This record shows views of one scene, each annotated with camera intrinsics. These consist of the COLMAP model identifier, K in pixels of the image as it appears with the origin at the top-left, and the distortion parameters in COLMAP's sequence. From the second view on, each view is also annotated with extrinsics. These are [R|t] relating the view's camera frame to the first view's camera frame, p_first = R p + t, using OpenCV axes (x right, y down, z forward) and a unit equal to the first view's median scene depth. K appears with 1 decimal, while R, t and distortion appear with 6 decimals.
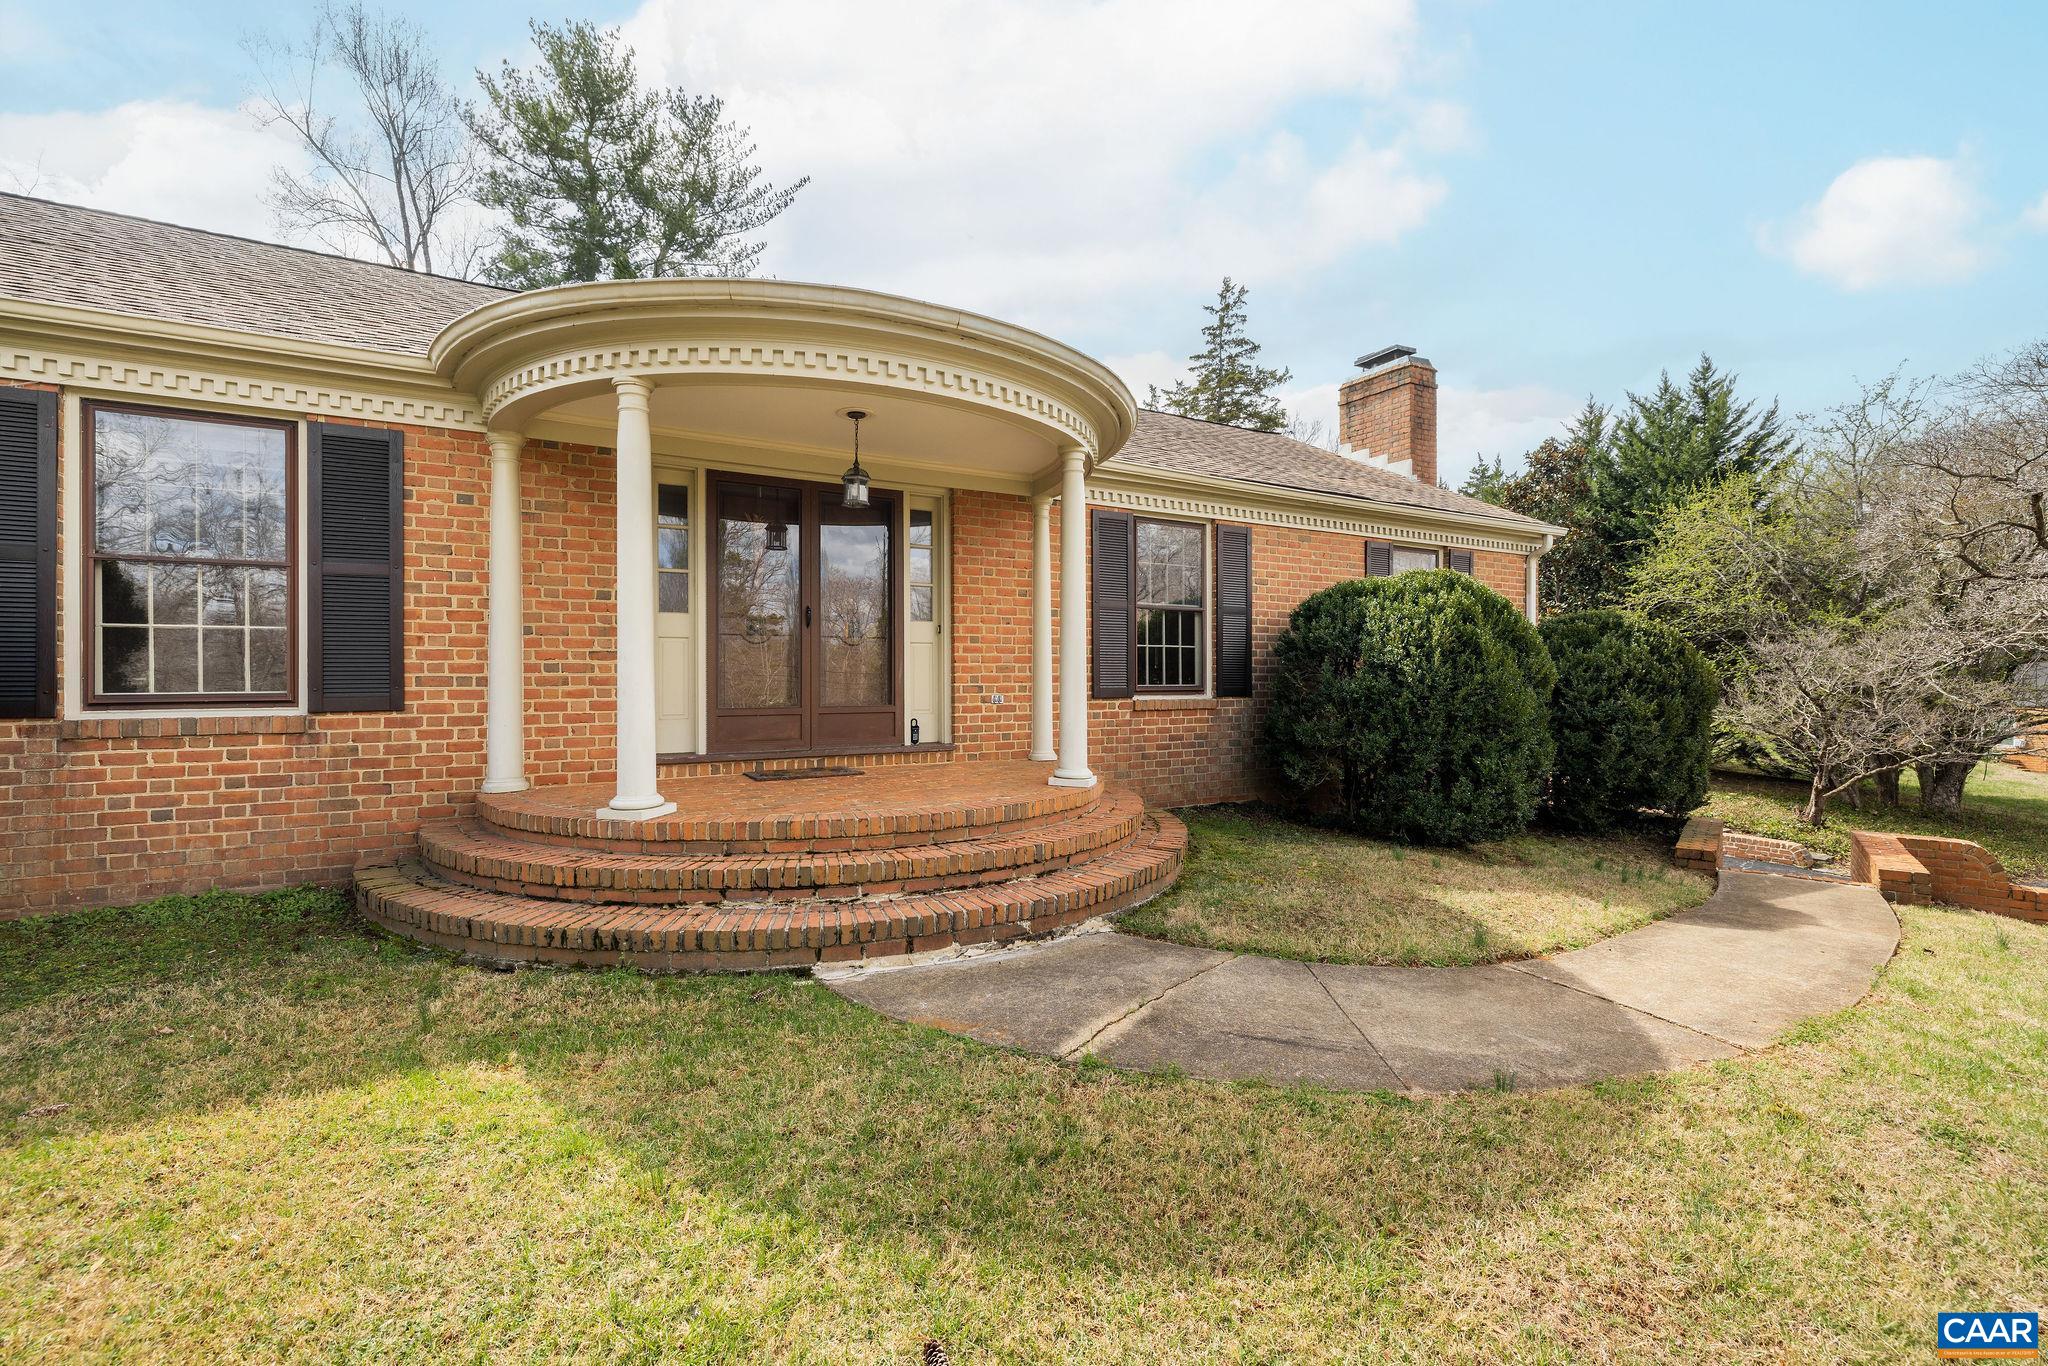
lens RADIAL K [[870.1, 0, 1015.4], [0, 870.1, 678.4], [0, 0, 1]] dist [0.002905, 0.001075]
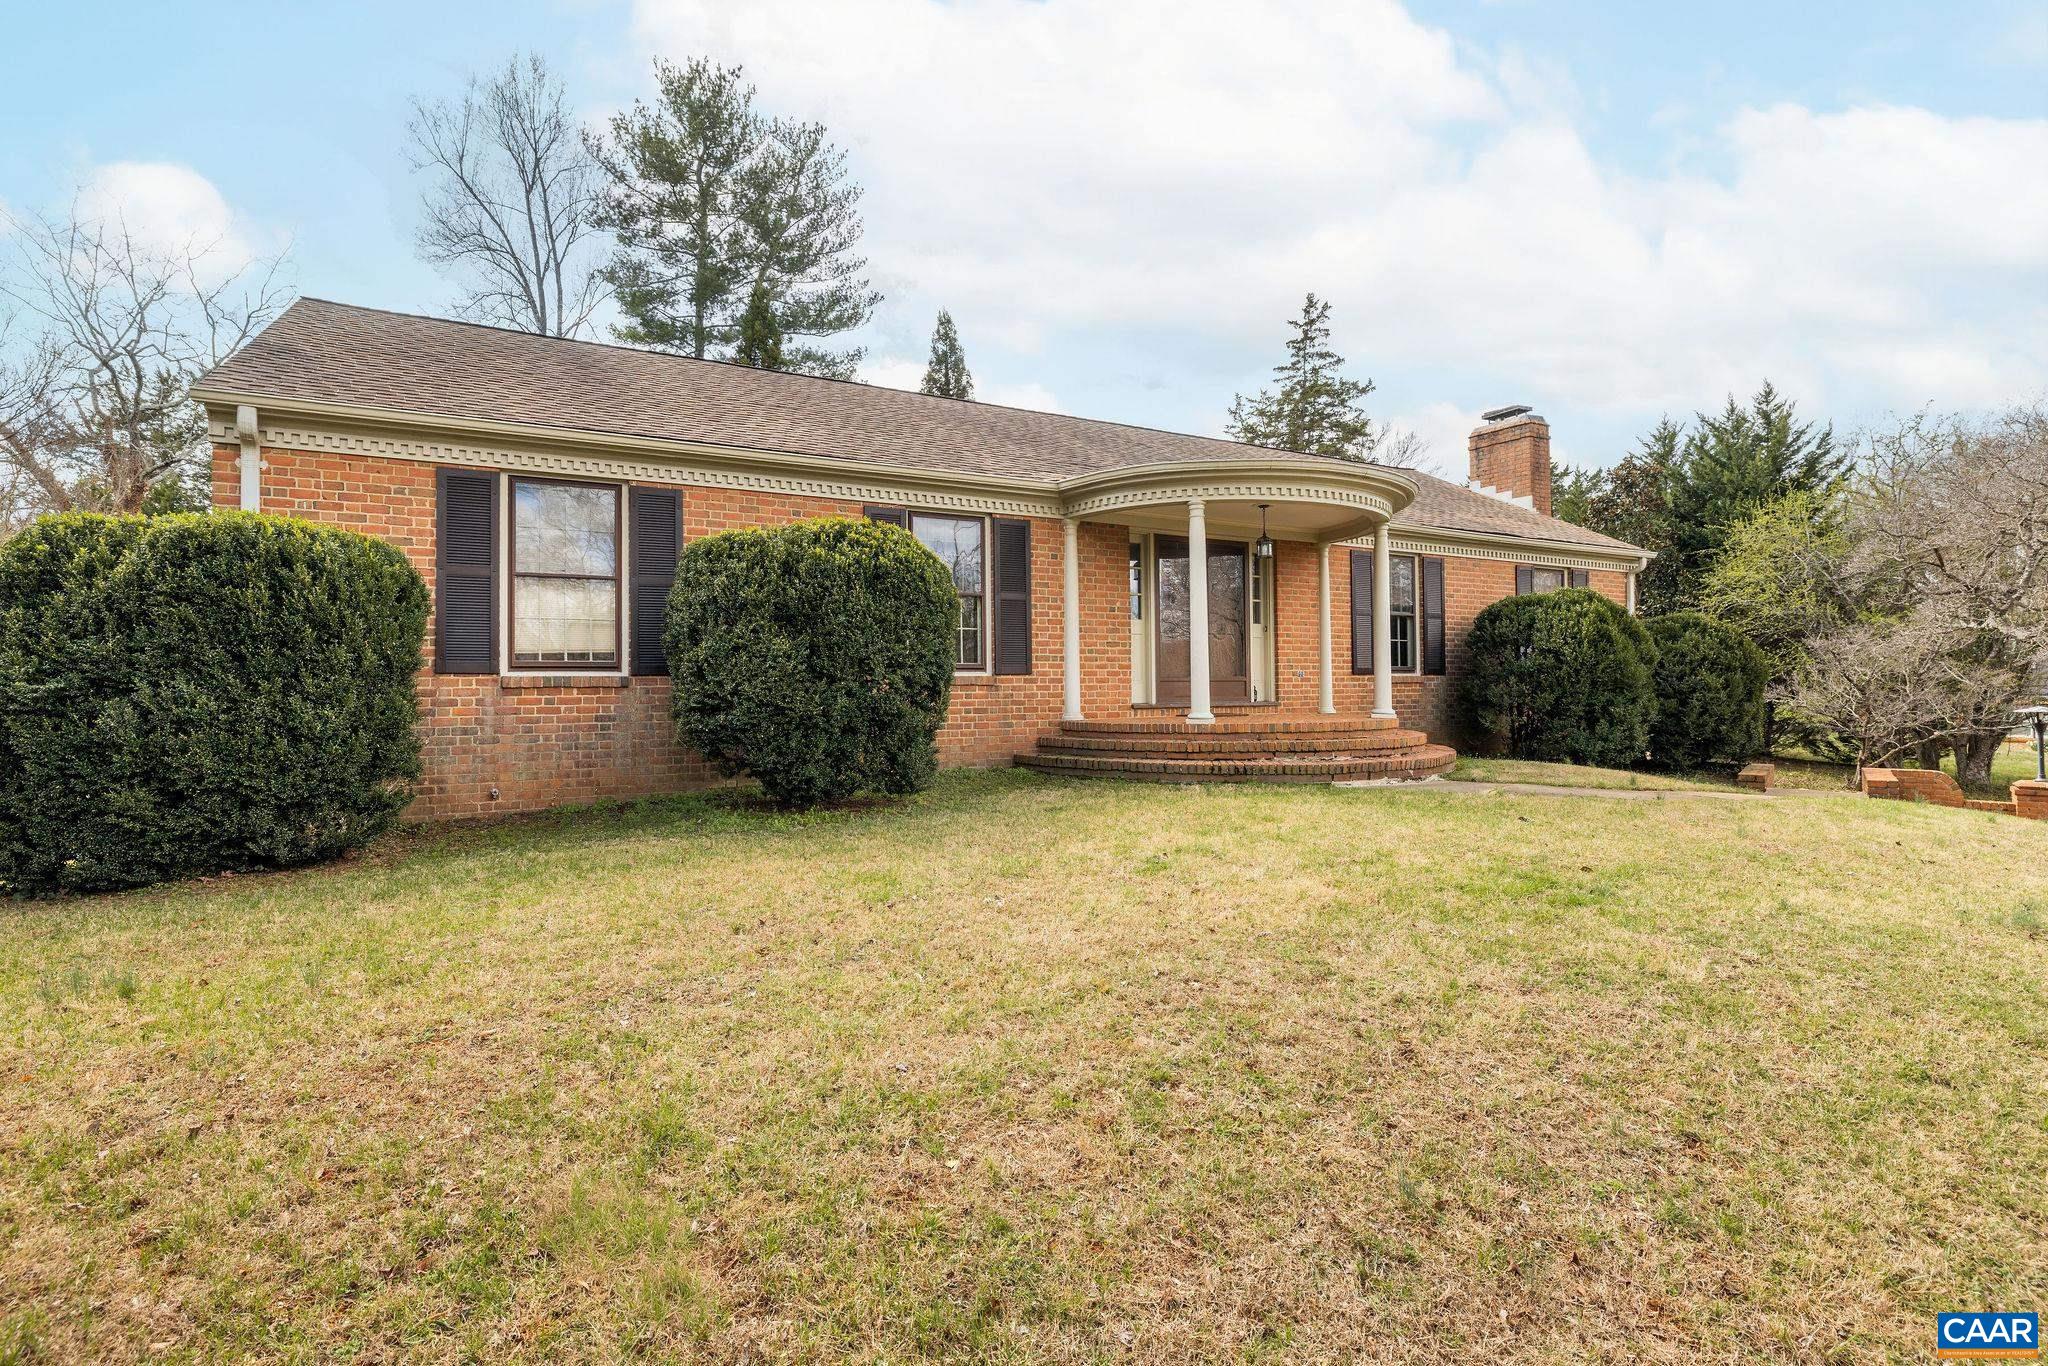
lens RADIAL K [[967.7, 0, 1029.2], [0, 967.7, 675.9], [0, 0, 1]] dist [0.005149, -0.000652]
pose [[0.999958, -0.006121, 0.006800, -0.453717], [0.006219, 0.999877, -0.014428, 0.043668], [-0.006711, 0.014469, 0.999873, -0.637867]]
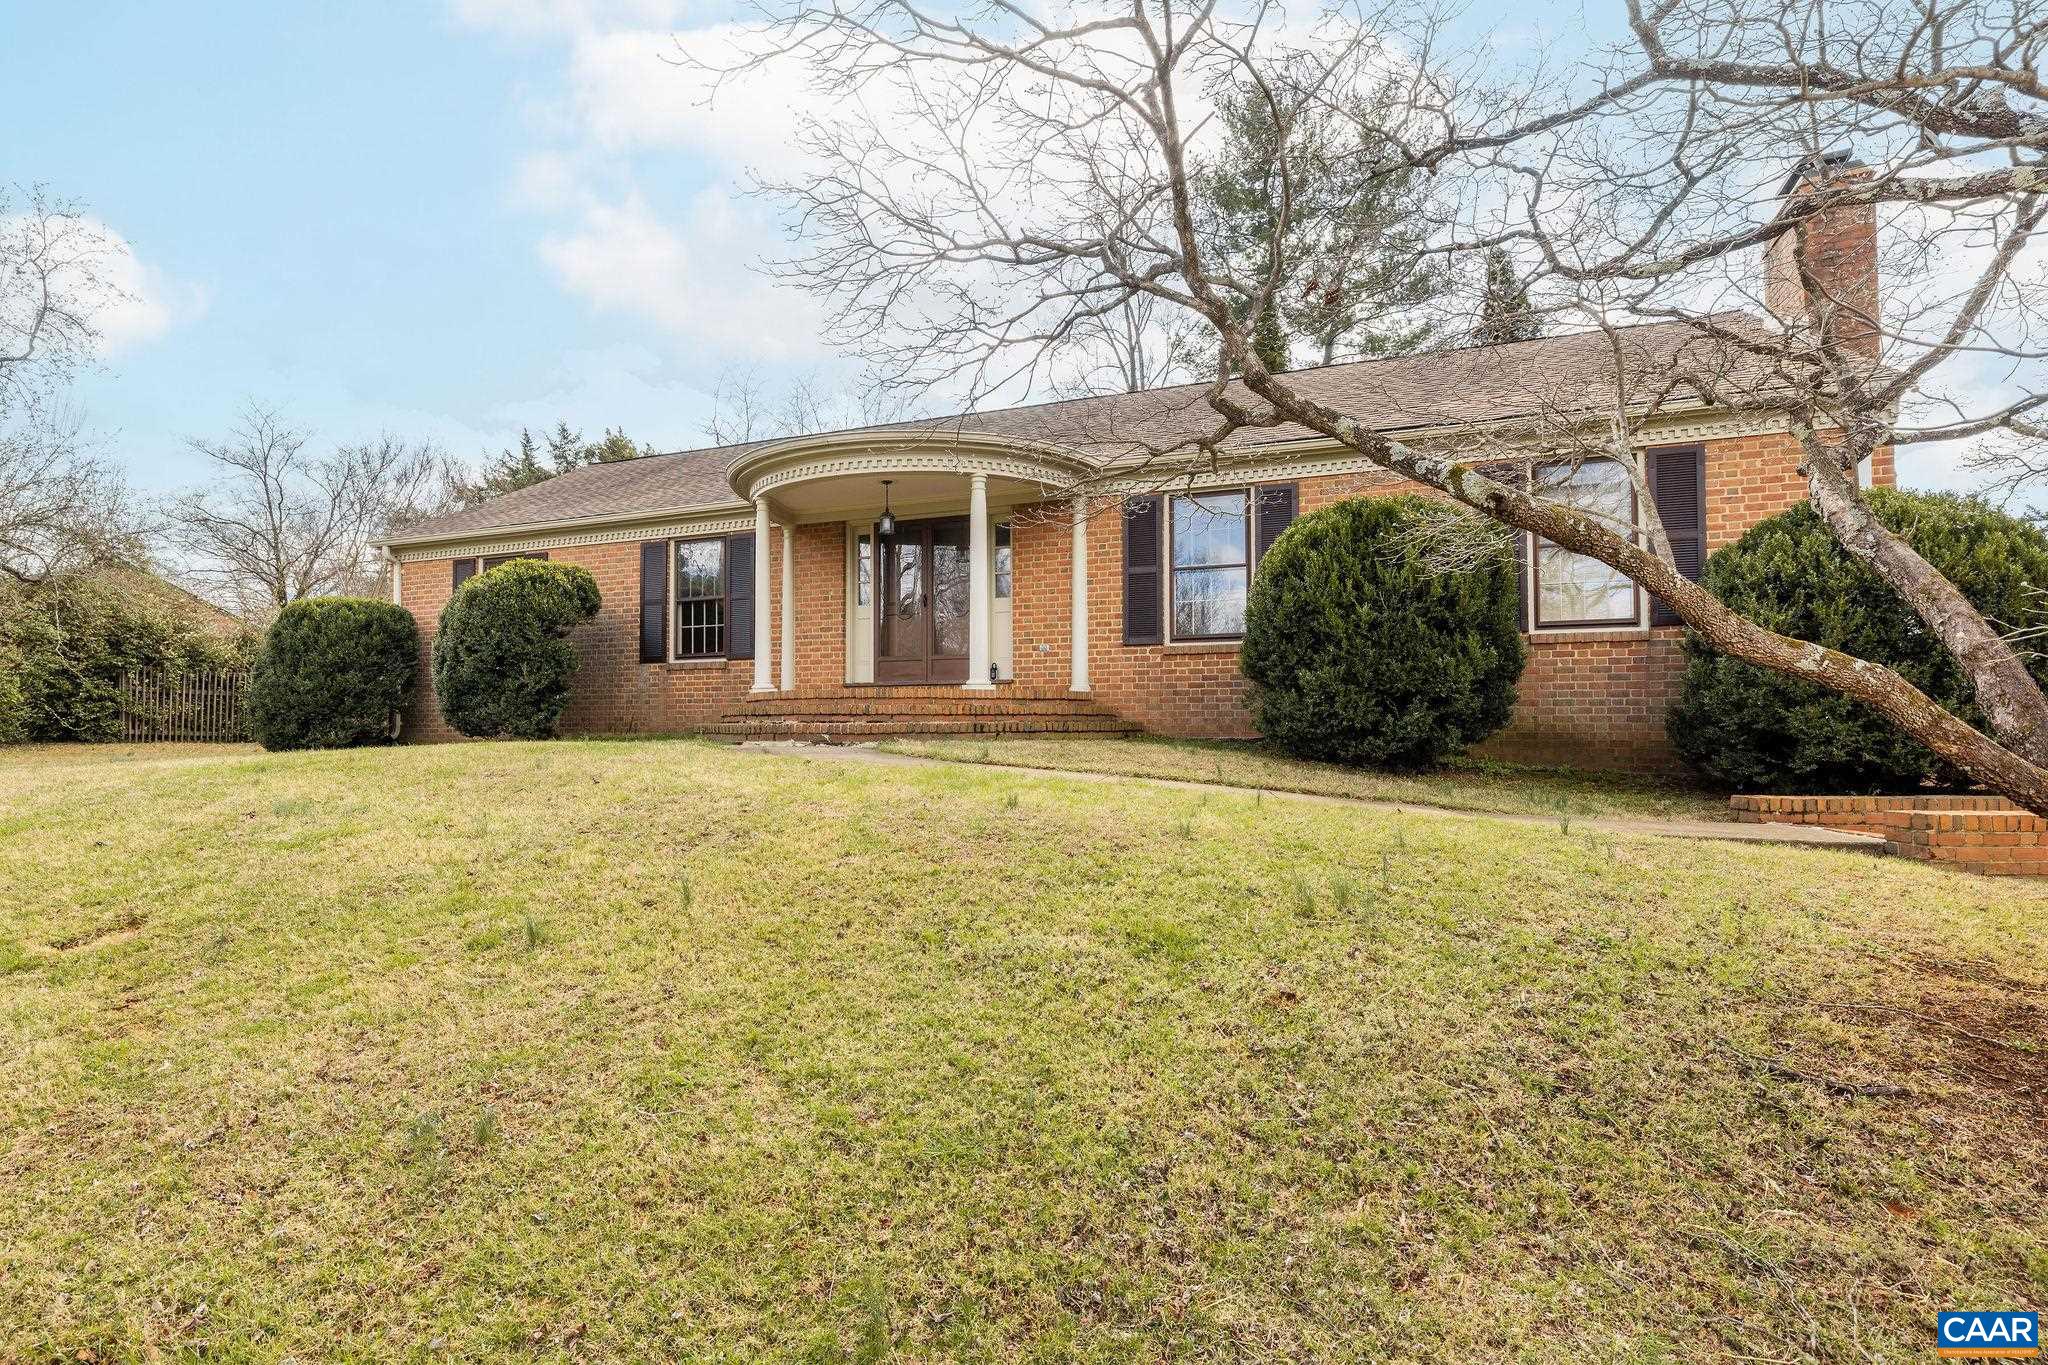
lens RADIAL K [[1100.8, 0, 1001.9], [0, 1100.8, 720.8], [0, 0, 1]] dist [-0.028352, -0.000072]
pose [[0.599370, -0.012036, -0.800381, 1.187504], [-0.002281, 0.999857, -0.016745, 0.150298], [0.800469, 0.011862, 0.599257, -0.099923]]
